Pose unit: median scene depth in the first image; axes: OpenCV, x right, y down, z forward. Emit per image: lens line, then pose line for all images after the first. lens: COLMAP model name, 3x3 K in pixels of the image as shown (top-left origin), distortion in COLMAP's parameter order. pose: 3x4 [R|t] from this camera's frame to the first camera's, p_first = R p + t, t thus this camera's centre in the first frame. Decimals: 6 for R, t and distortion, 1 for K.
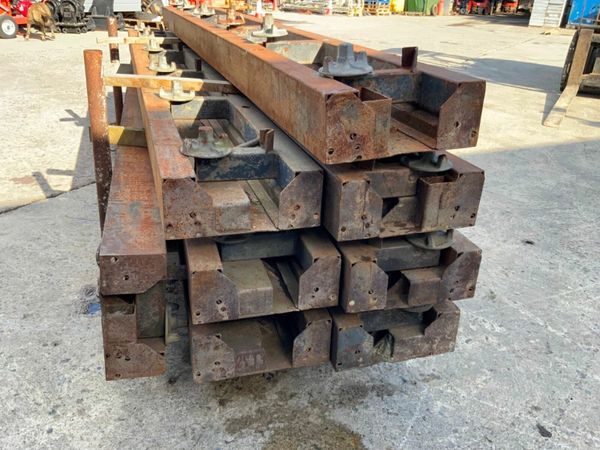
lens RADIAL K [[498.2, 0, 300.0], [0, 498.2, 225.0], [0, 0, 1]] dist [0.070302, -0.135300]
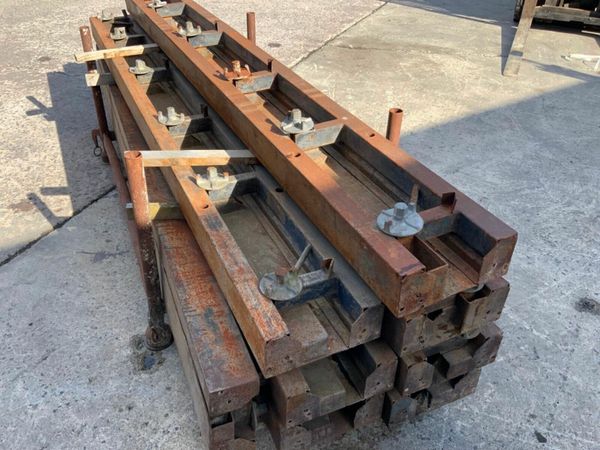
lens RADIAL K [[498.2, 0, 300.0], [0, 498.2, 225.0], [0, 0, 1]] dist [0.070302, -0.135300]
pose [[0.991646, -0.093694, 0.088654, -0.160945], [0.076248, 0.980152, 0.182997, -0.344607], [-0.104040, -0.174709, 0.979108, -0.086926]]
